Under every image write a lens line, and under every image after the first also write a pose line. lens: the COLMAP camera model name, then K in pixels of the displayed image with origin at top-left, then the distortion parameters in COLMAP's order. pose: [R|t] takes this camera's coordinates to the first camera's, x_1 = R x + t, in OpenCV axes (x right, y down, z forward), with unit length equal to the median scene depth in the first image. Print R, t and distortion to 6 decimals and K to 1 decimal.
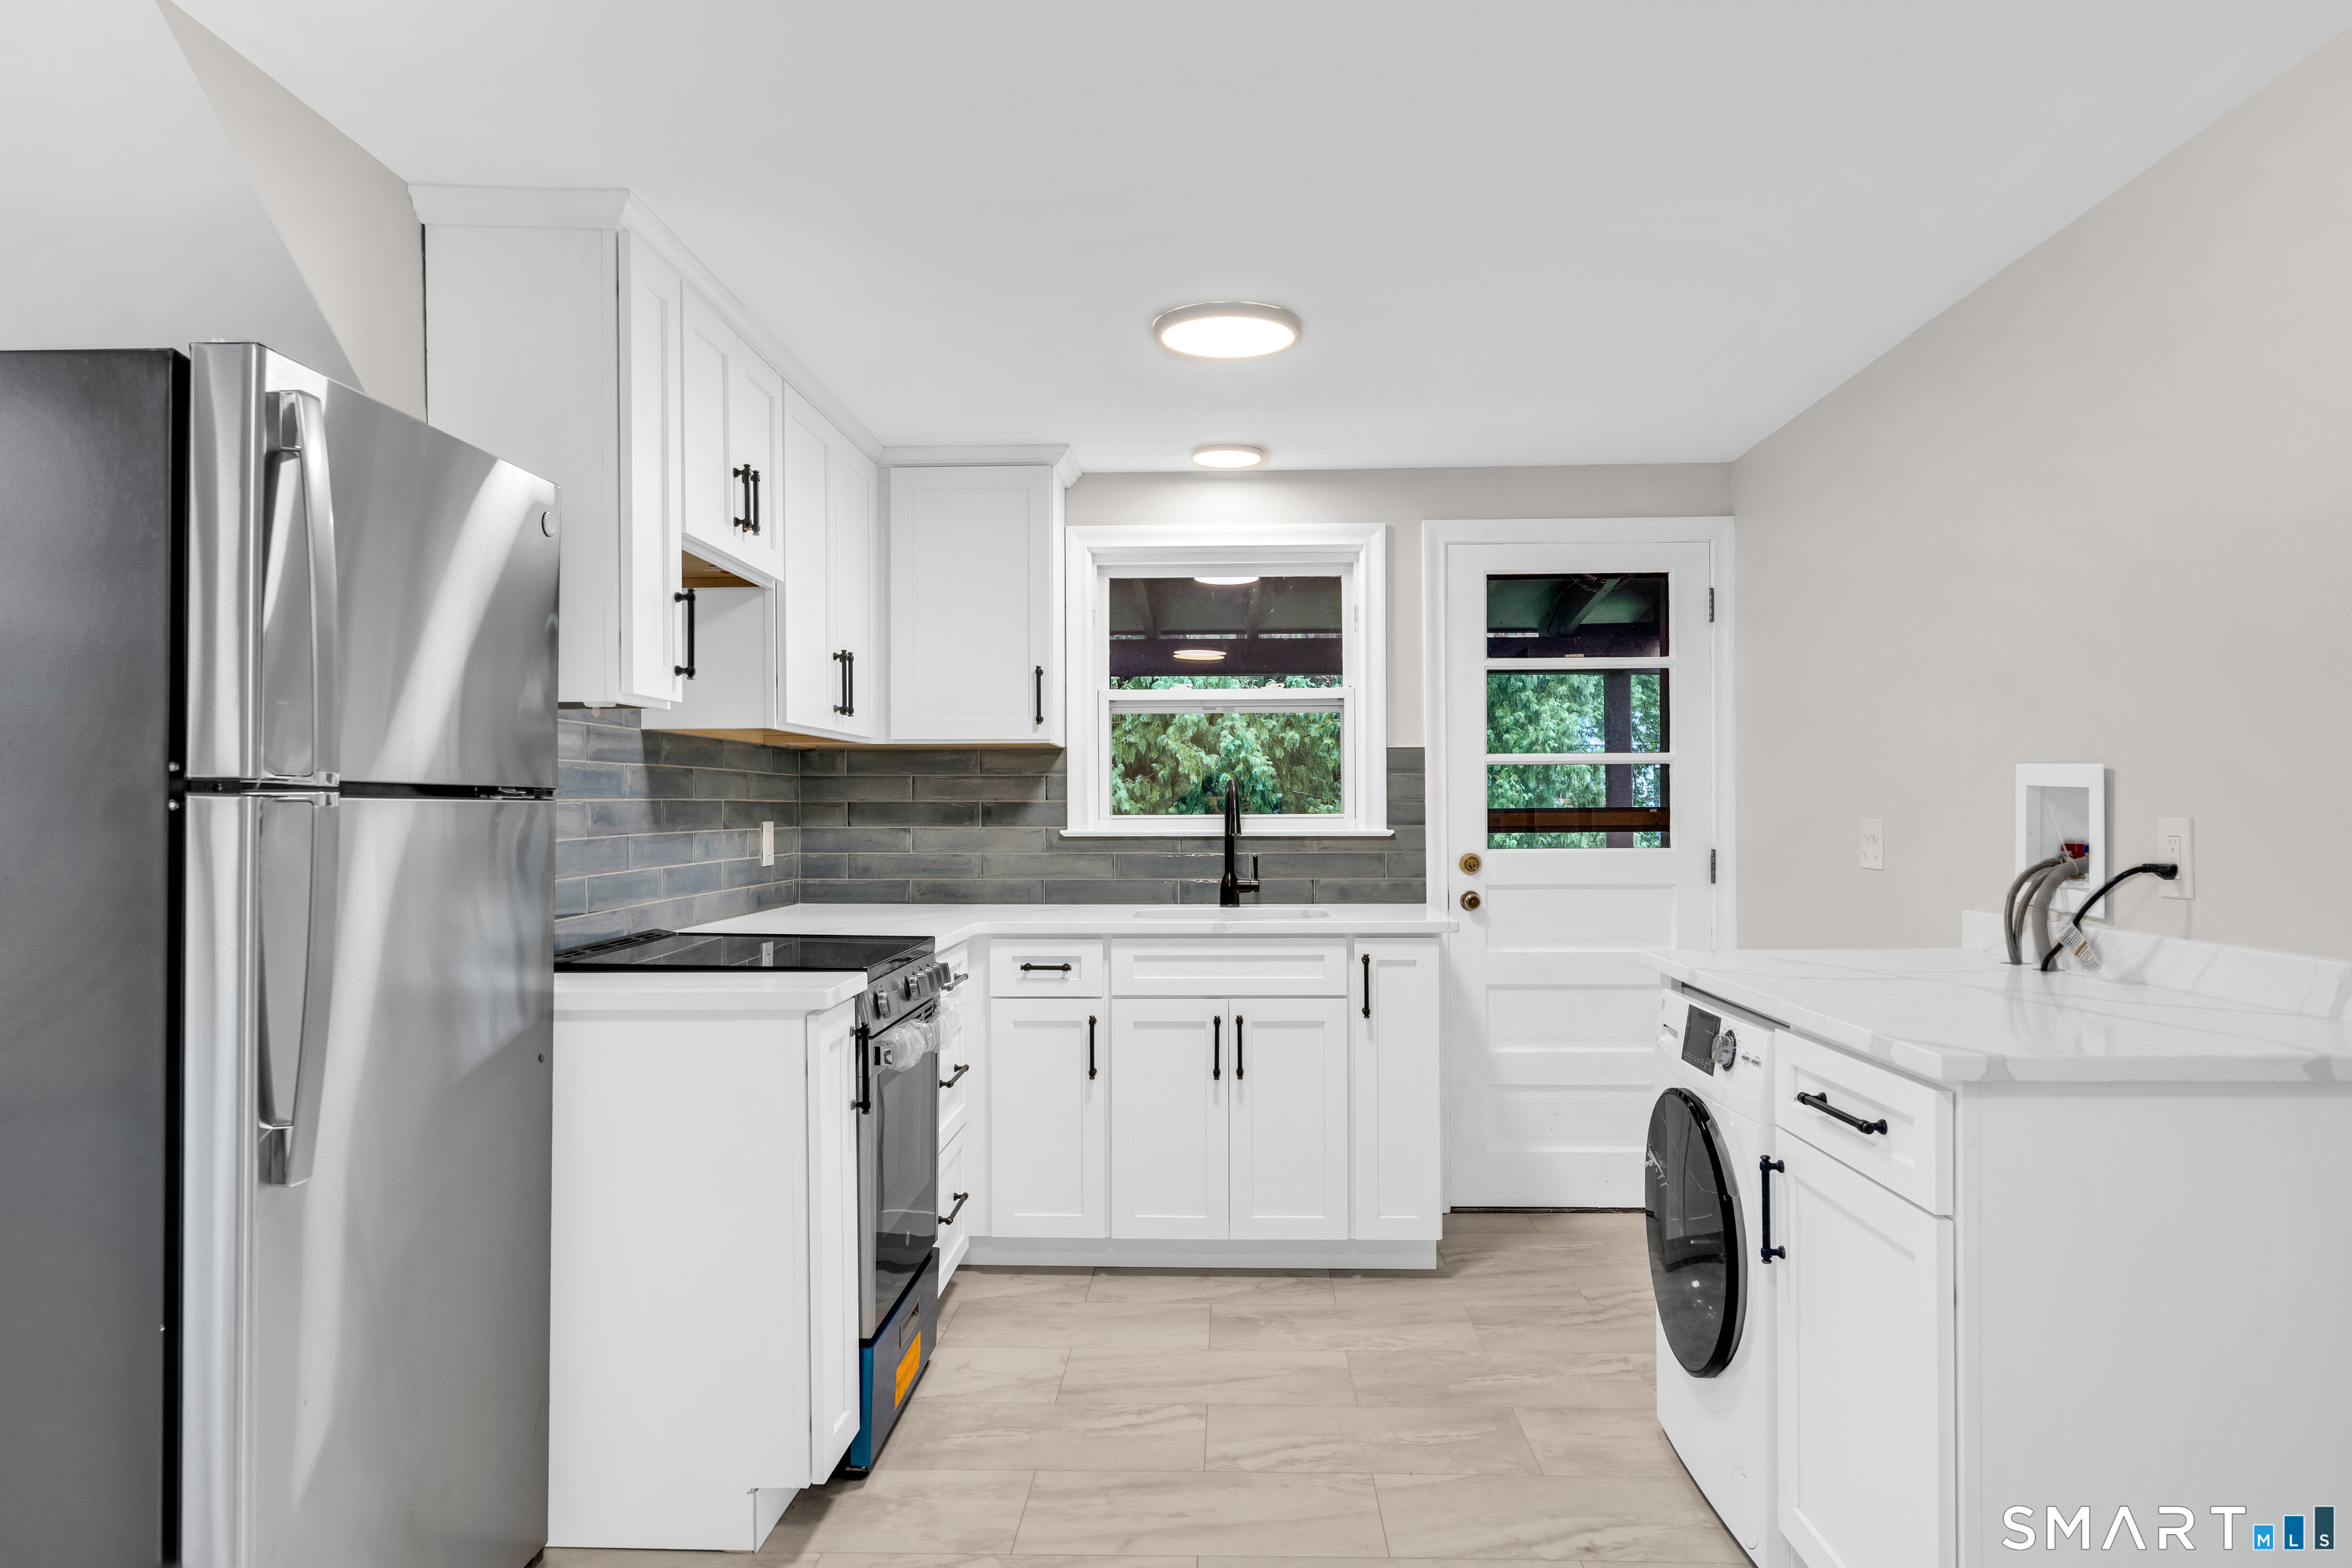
lens RADIAL K [[1495.5, 0, 1180.6], [0, 1495.5, 812.9], [0, 0, 1]] dist [0.004224, 0.001922]
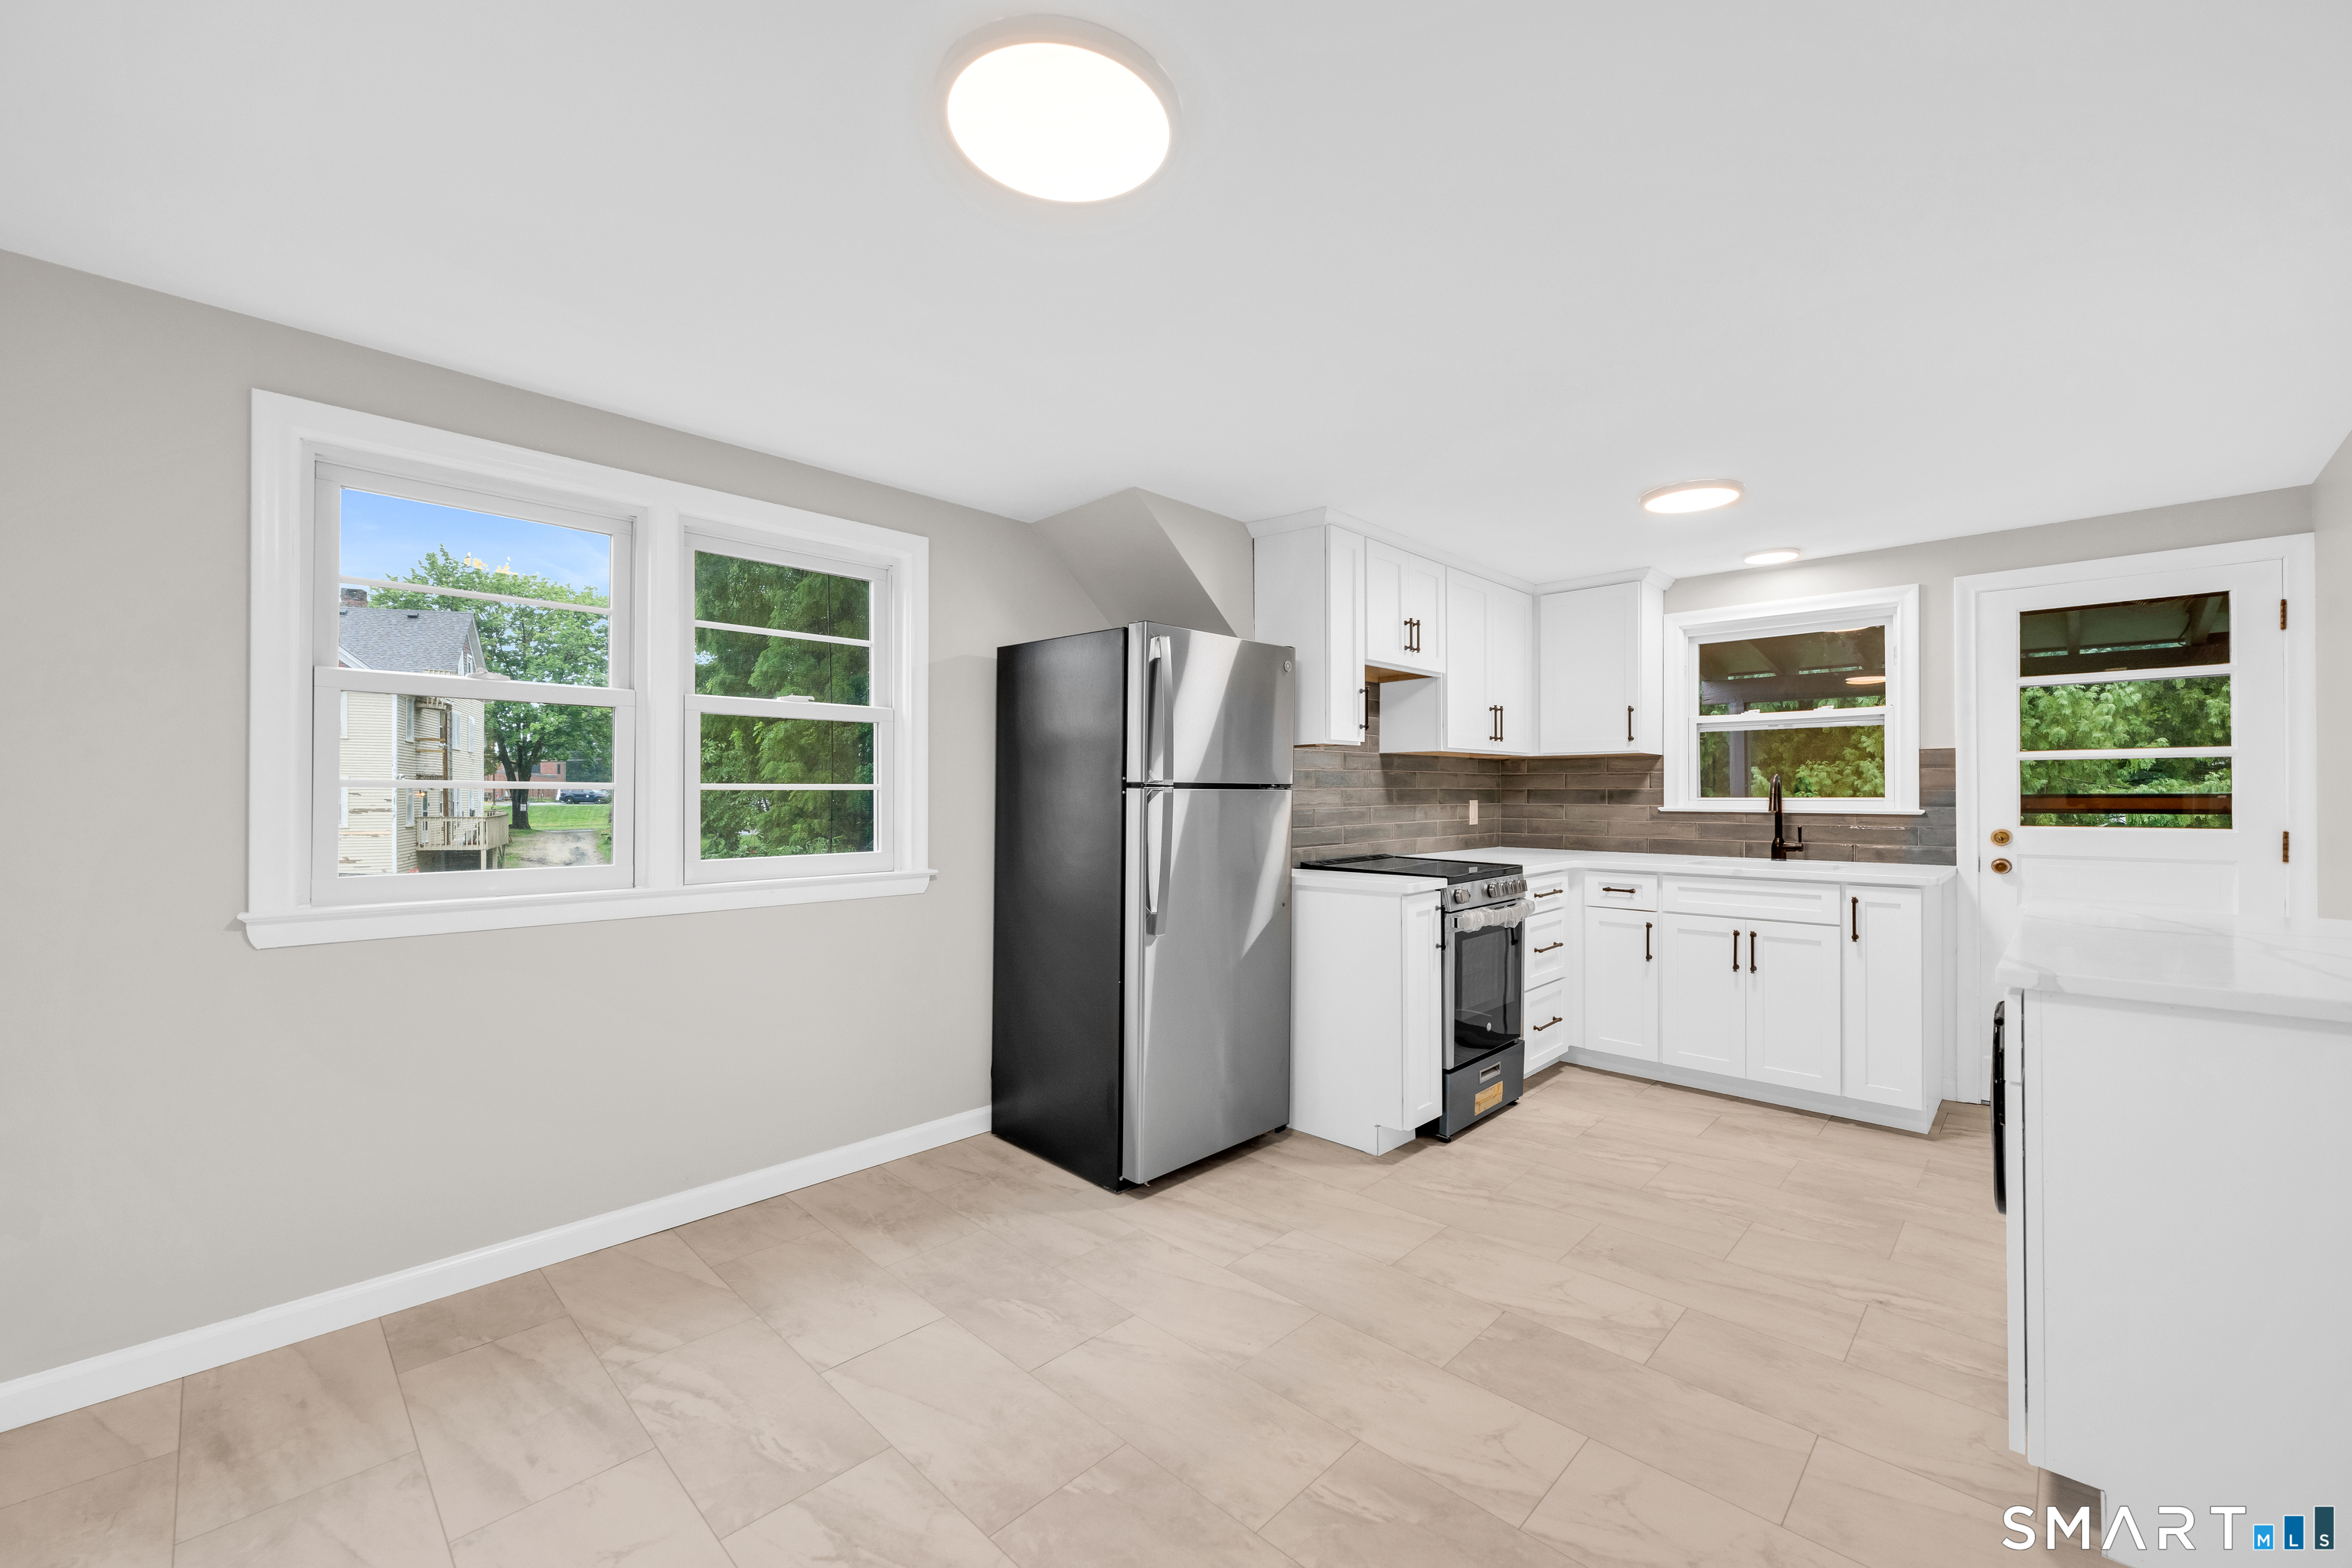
lens RADIAL K [[937.8, 0, 1177.4], [0, 937.8, 785.4], [0, 0, 1]] dist [-0.002849, -0.000031]
pose [[0.743330, -0.002678, -0.668919, 0.239551], [-0.003772, 0.999959, -0.008195, -0.001702], [0.668914, 0.008615, 0.743290, -0.091431]]
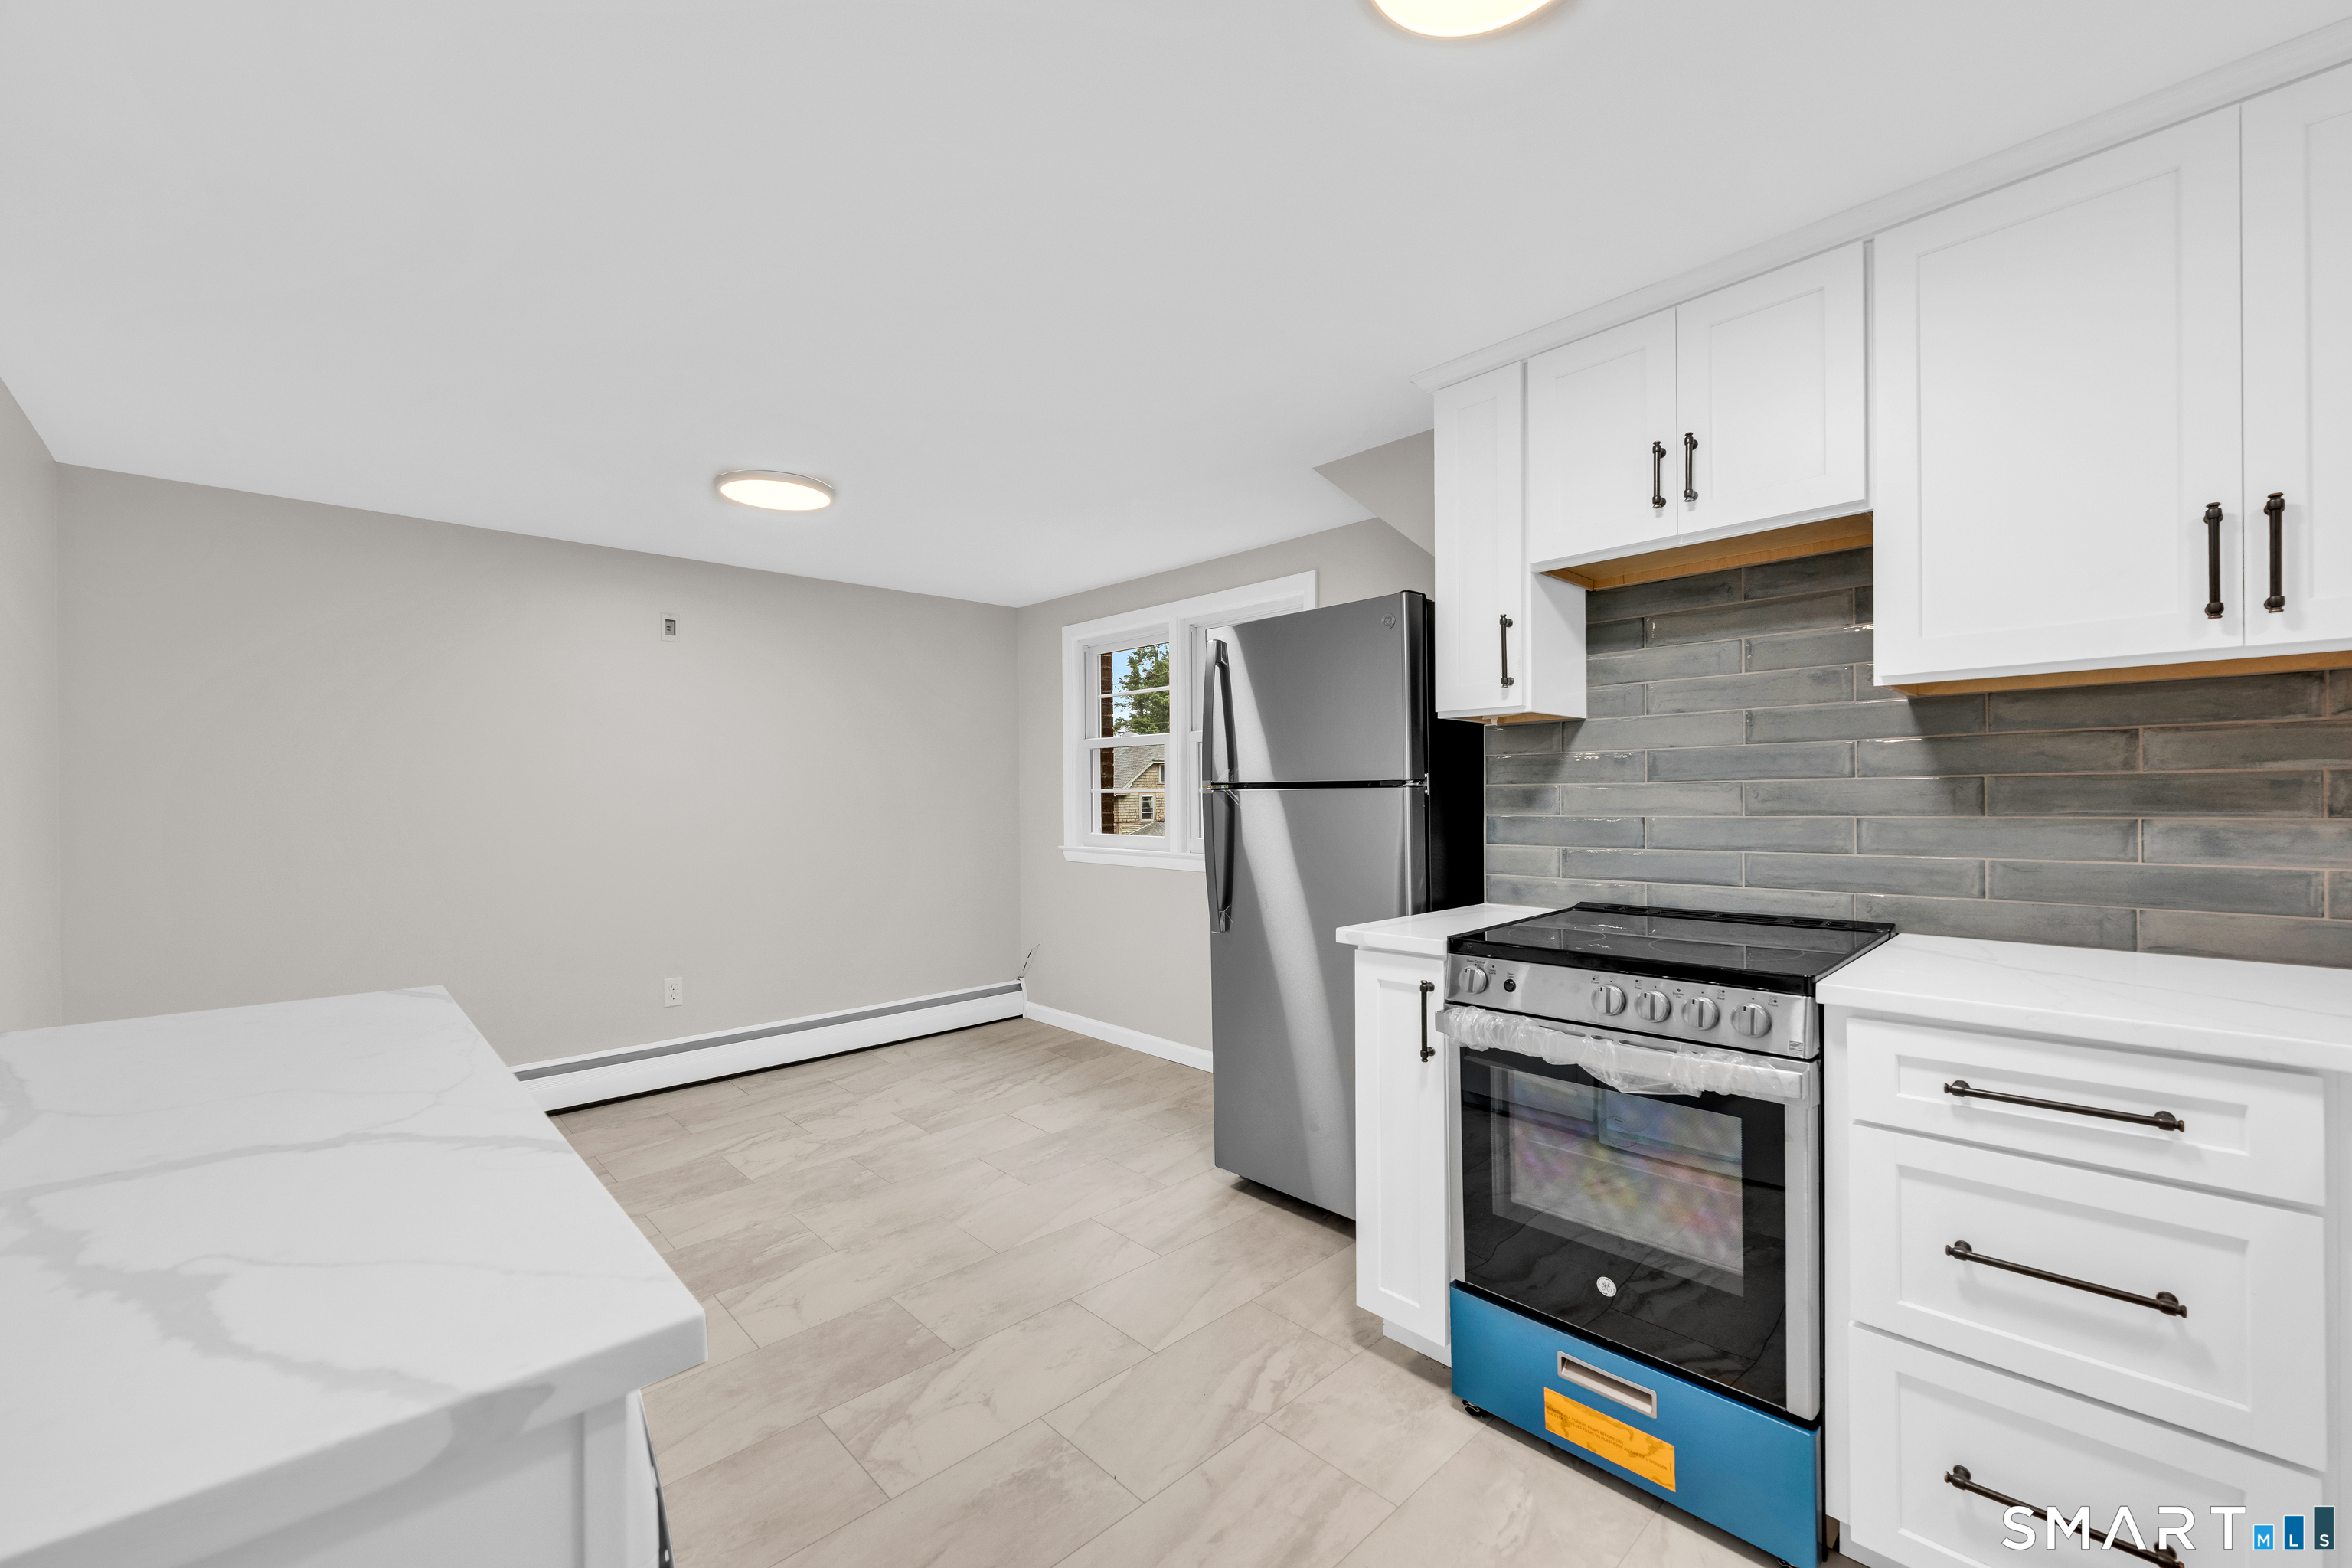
lens RADIAL K [[937.8, 0, 1182.7], [0, 937.8, 782.0], [0, 0, 1]] dist [-0.002849, -0.000031]
pose [[-0.698941, -0.002771, -0.715174, 0.297013], [0.006927, 0.999919, -0.010644, -0.003167], [0.715146, -0.012394, -0.698865, 0.947532]]
